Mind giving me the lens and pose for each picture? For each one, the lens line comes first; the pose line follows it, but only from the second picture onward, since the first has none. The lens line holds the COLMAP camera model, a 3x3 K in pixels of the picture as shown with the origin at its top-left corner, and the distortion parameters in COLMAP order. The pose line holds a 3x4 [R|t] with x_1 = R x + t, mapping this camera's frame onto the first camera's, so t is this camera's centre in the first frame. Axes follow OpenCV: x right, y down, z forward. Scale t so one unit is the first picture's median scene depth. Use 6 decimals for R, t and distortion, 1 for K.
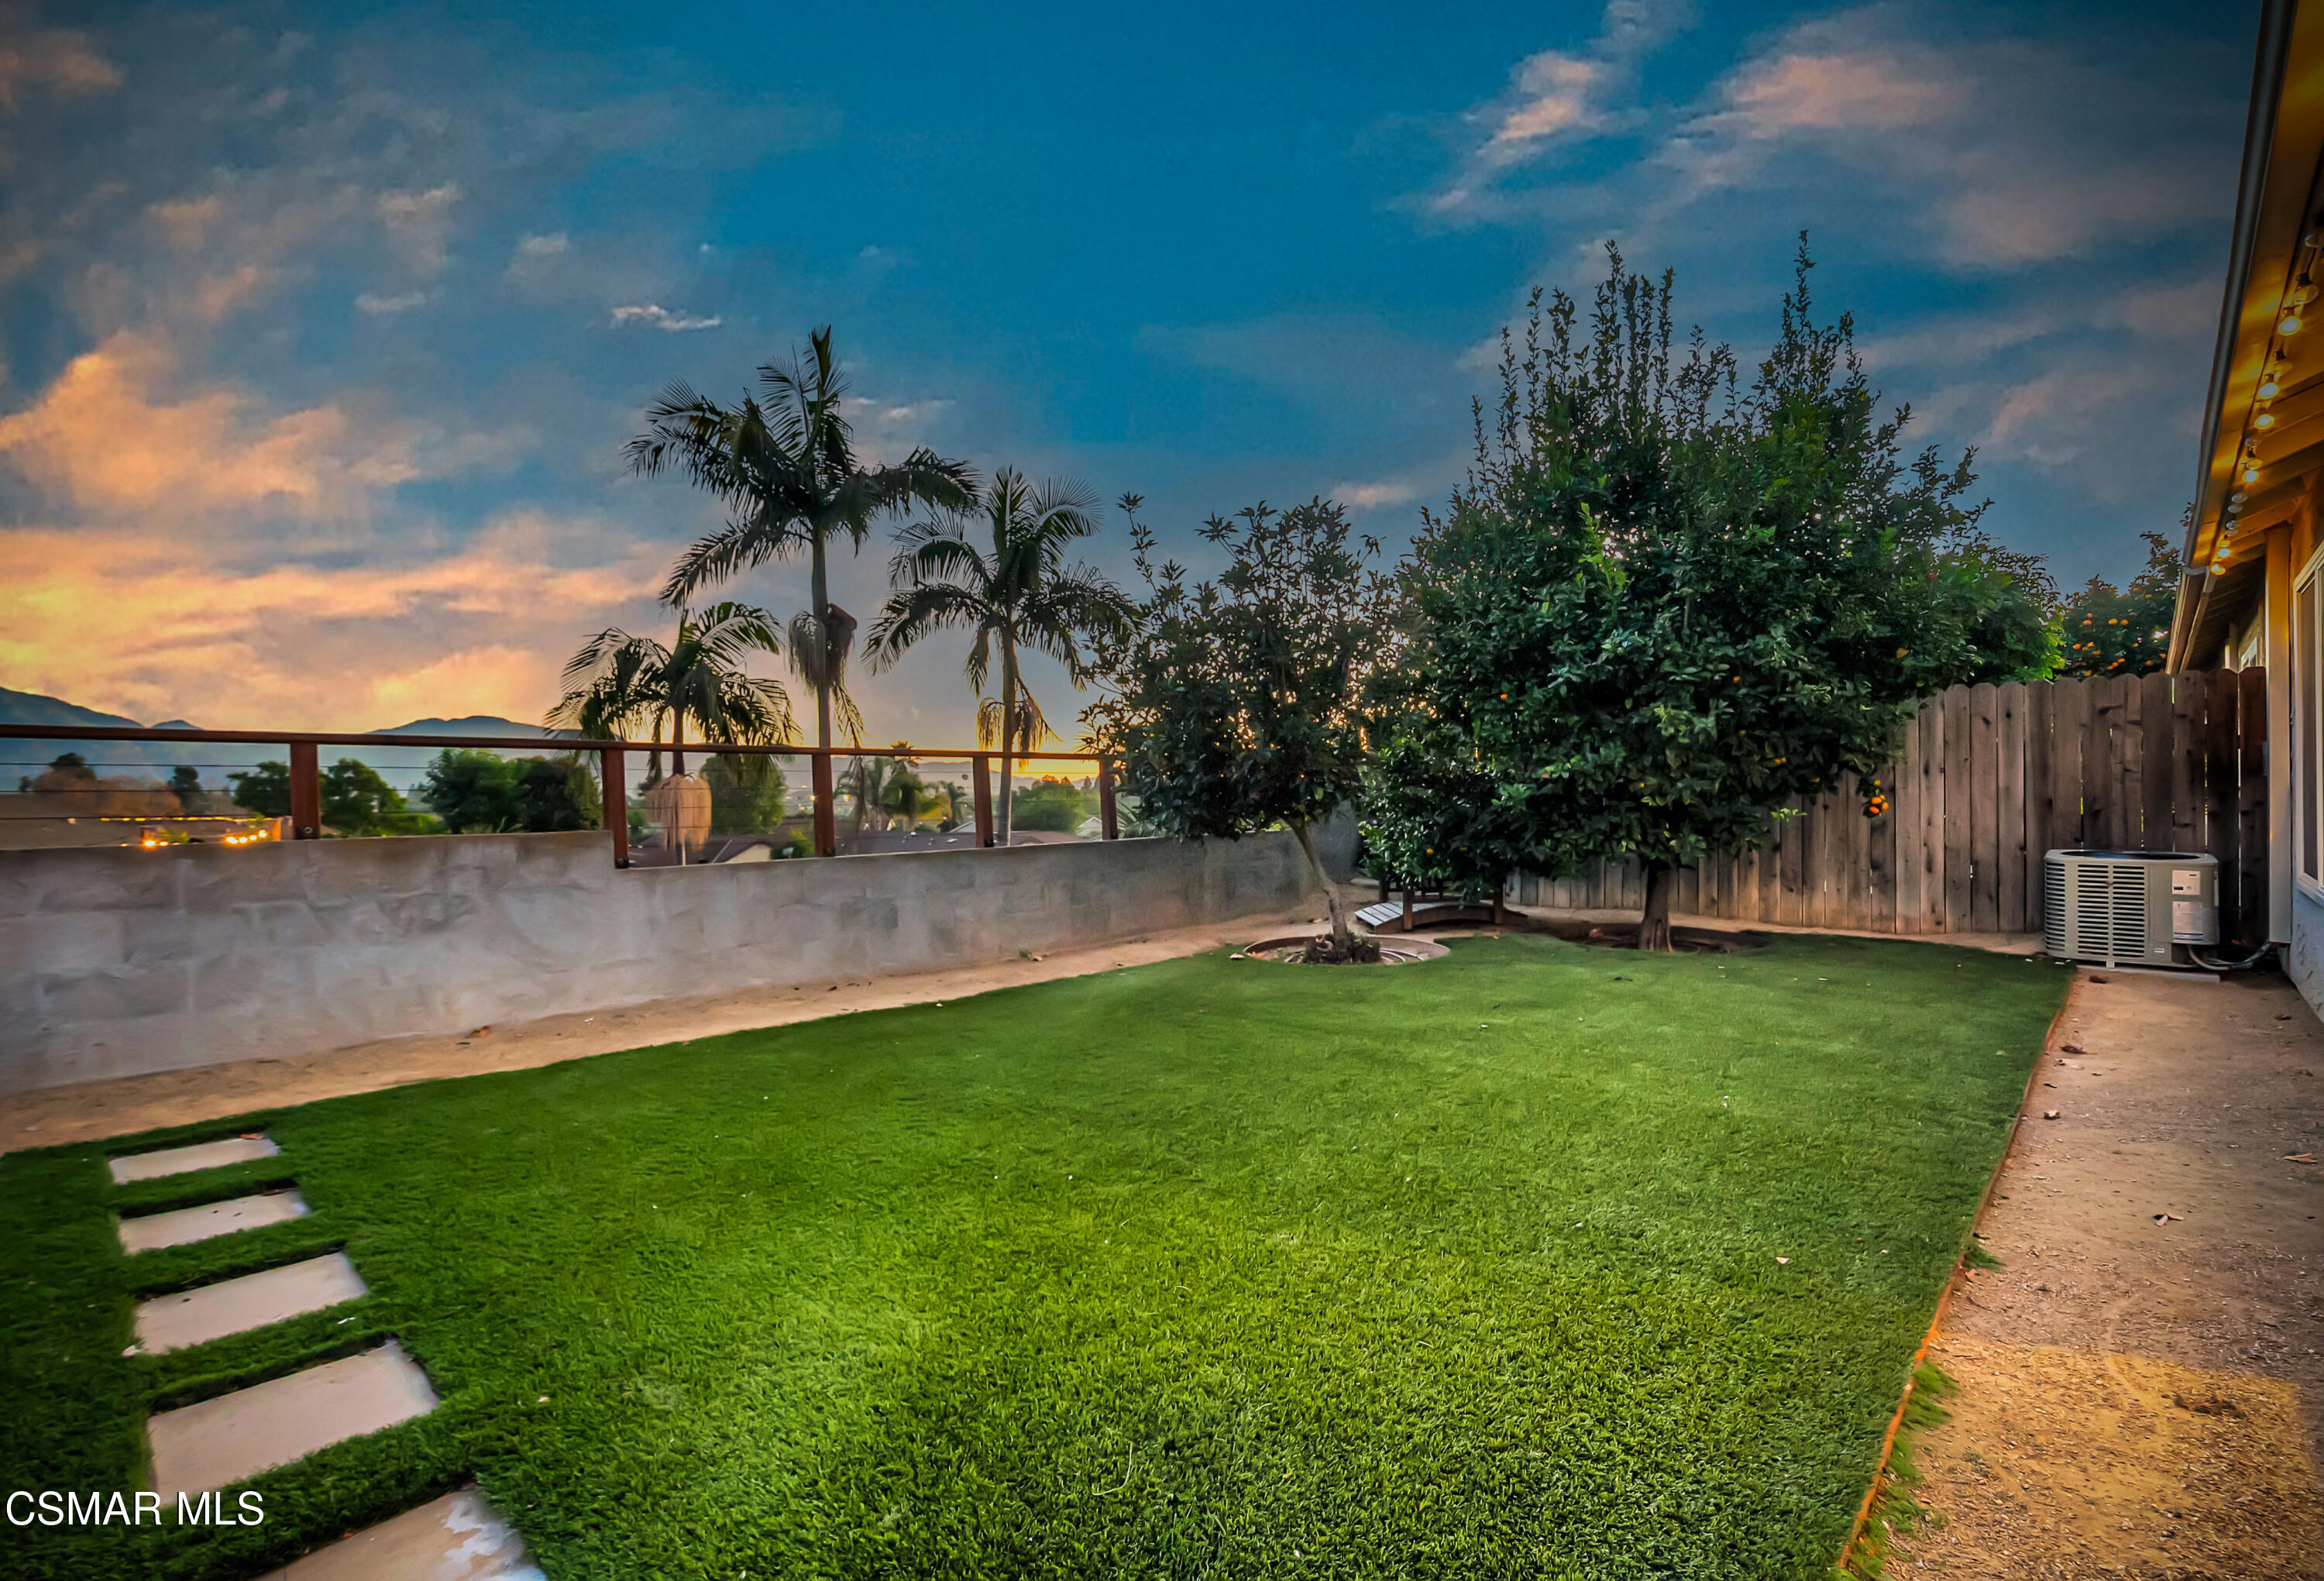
lens RADIAL K [[1065.4, 0, 1126.7], [0, 1065.4, 791.2], [0, 0, 1]] dist [-0.002328, 0.000422]
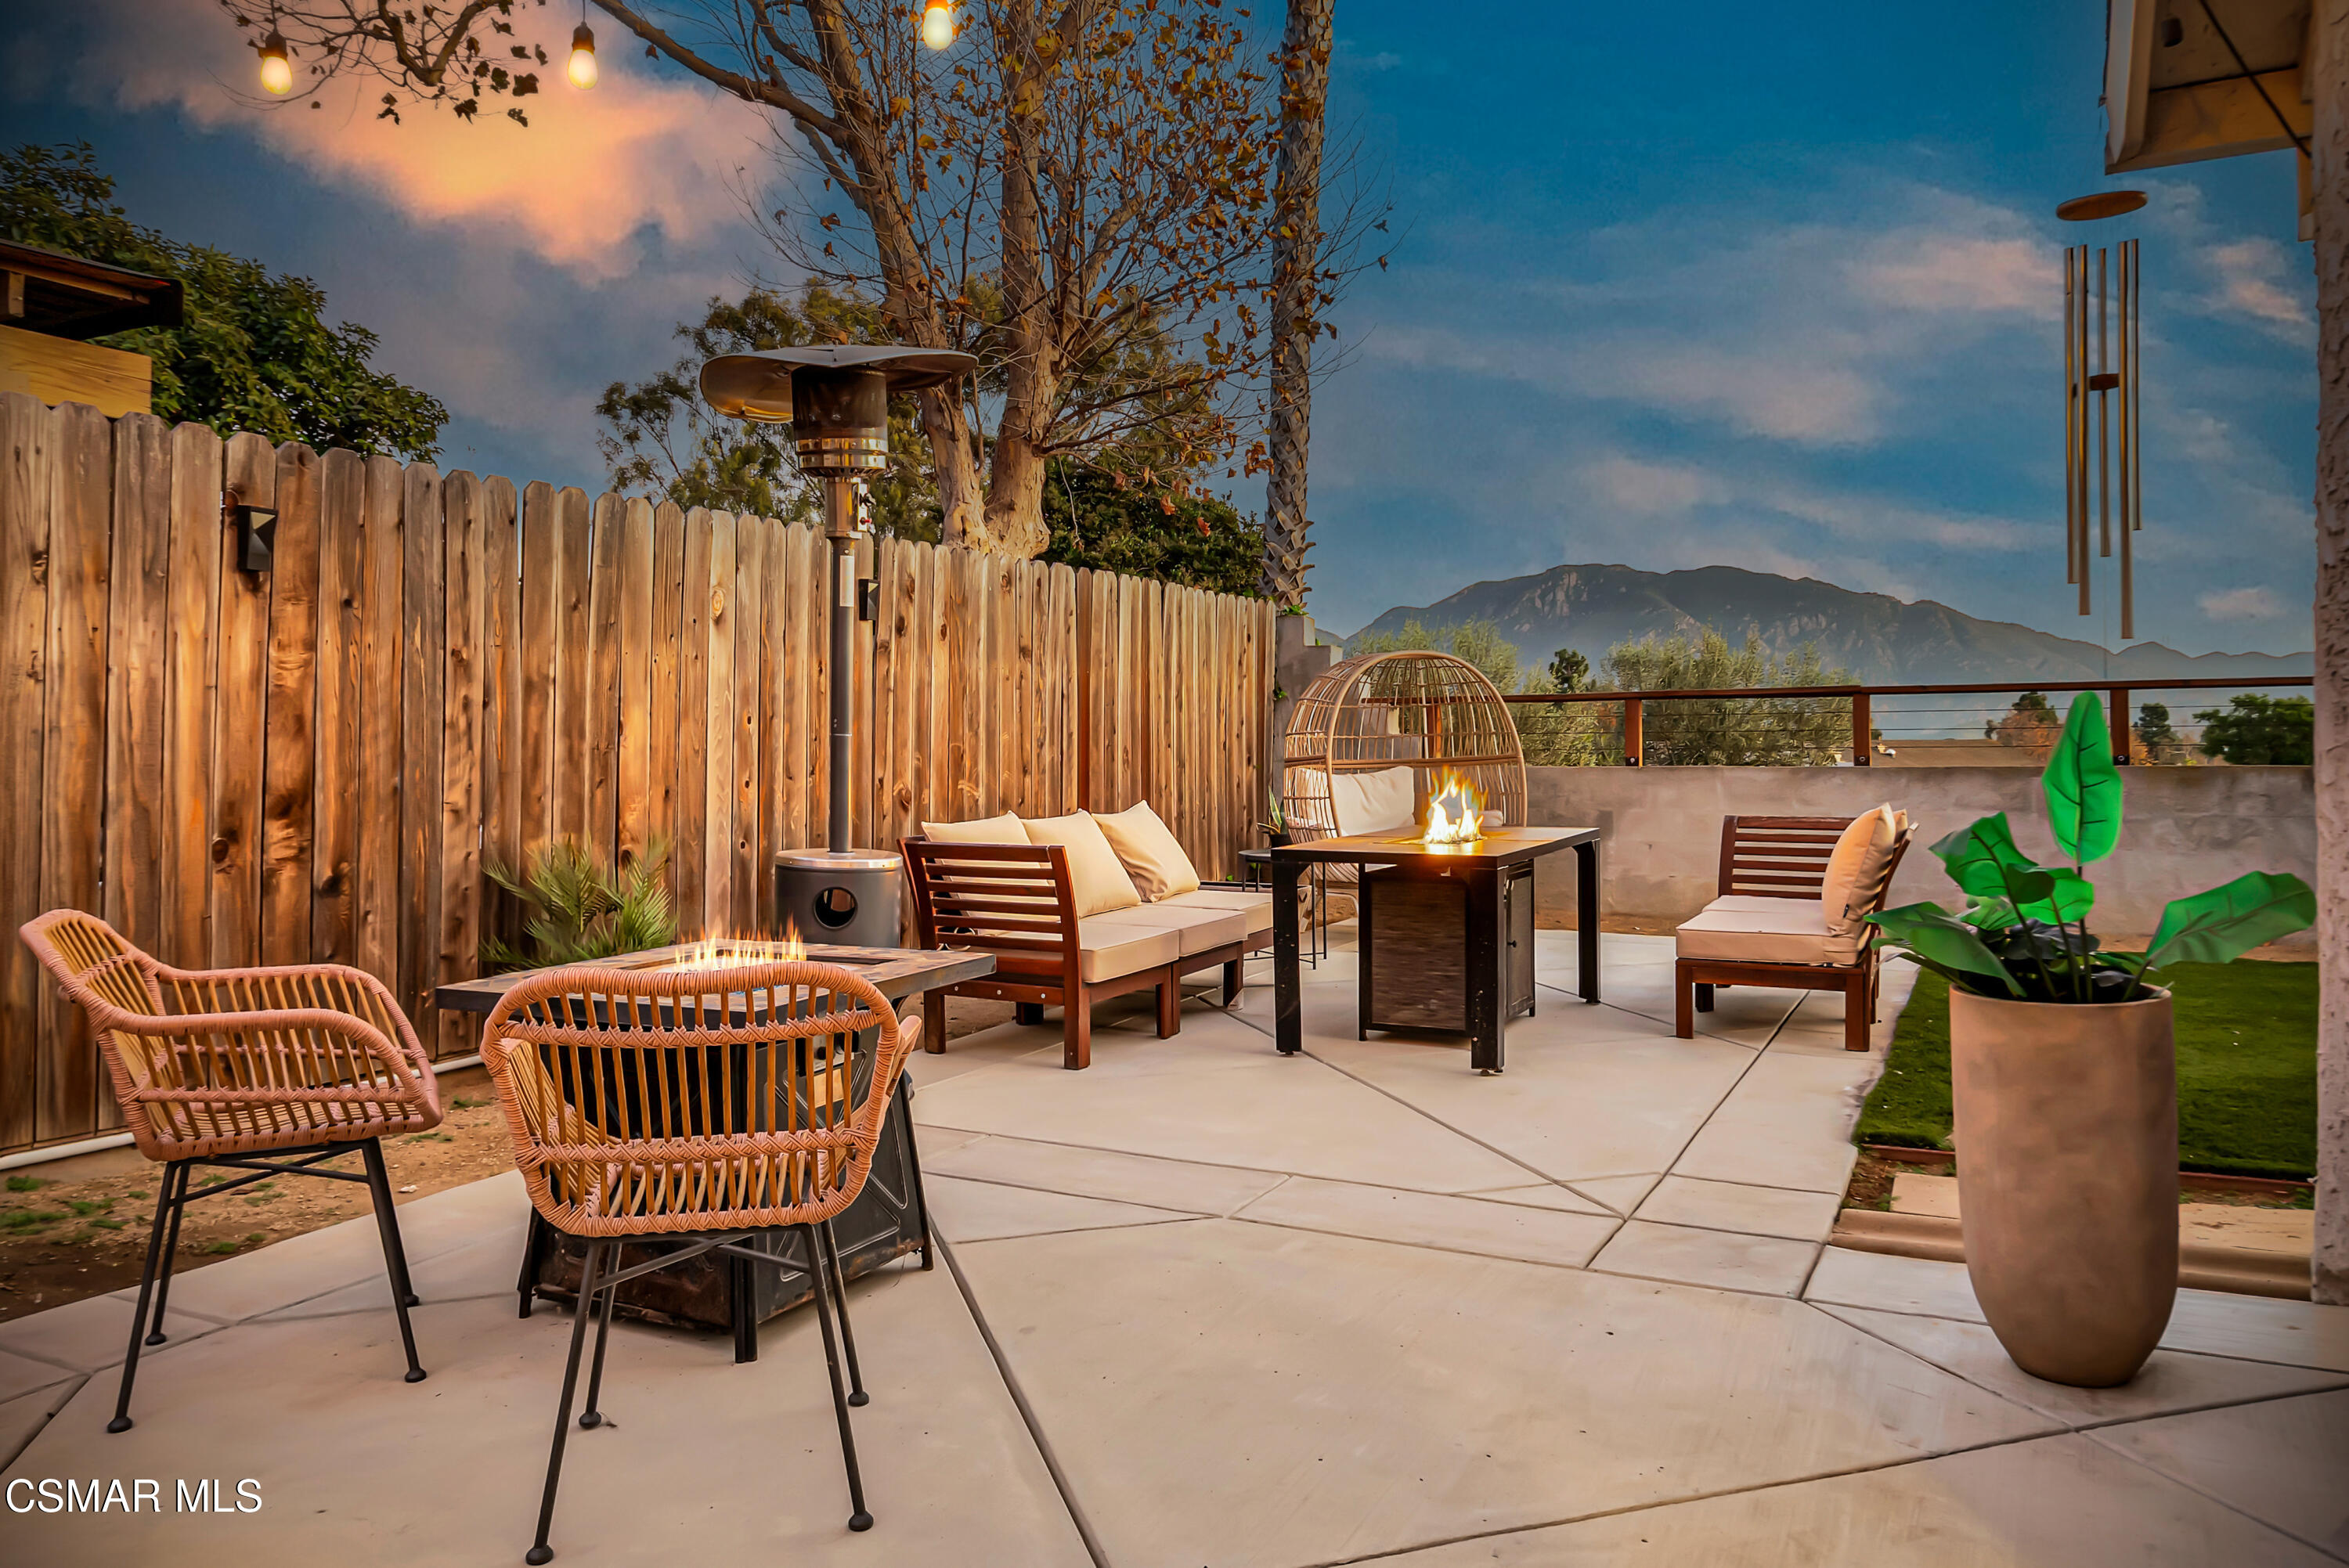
lens RADIAL K [[1633.6, 0, 1165.3], [0, 1633.6, 734.4], [0, 0, 1]] dist [0.016904, -0.000828]
pose [[0.295245, -0.004843, -0.955409, 0.473324], [0.003818, 0.999985, -0.003889, 0.007233], [0.955414, -0.002499, 0.295259, -0.410386]]
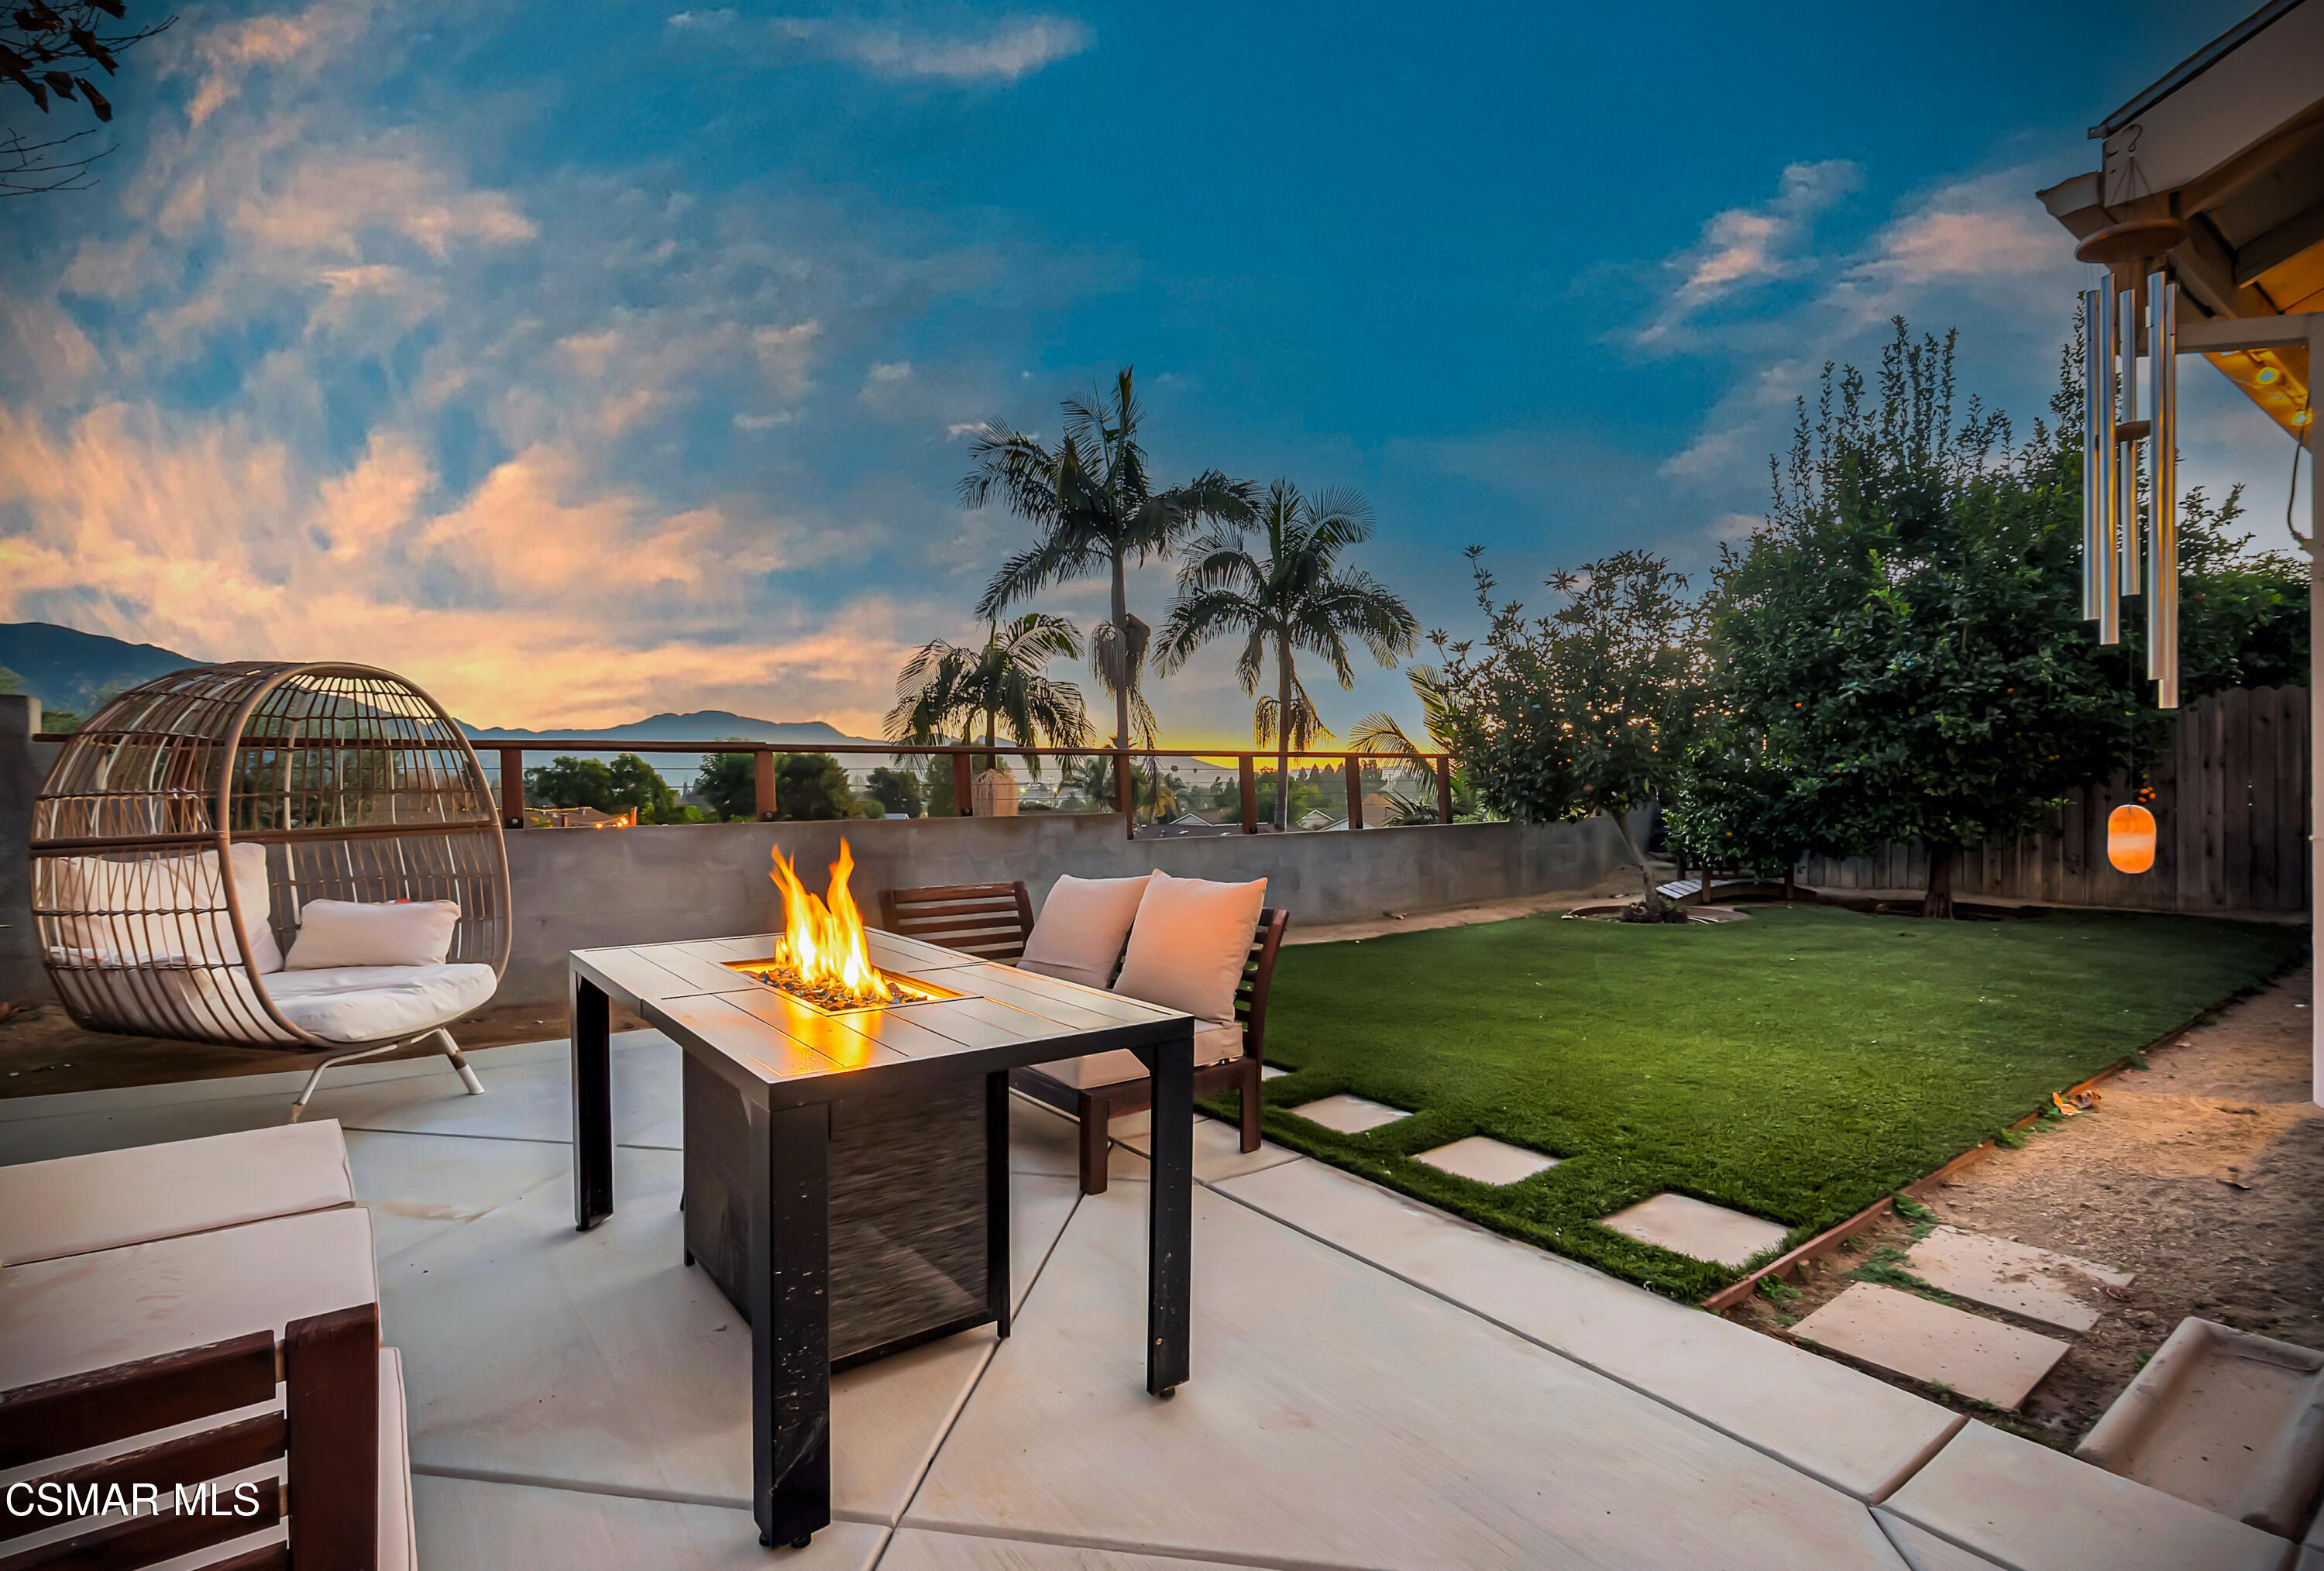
lens RADIAL K [[1123.9, 0, 1162.0], [0, 1123.9, 785.5], [0, 0, 1]] dist [0.003443, 0.000456]
pose [[0.988348, -0.000836, -0.152210, -0.153701], [0.001195, 0.999997, 0.002267, -0.001790], [0.152207, -0.002422, 0.988346, -0.343988]]
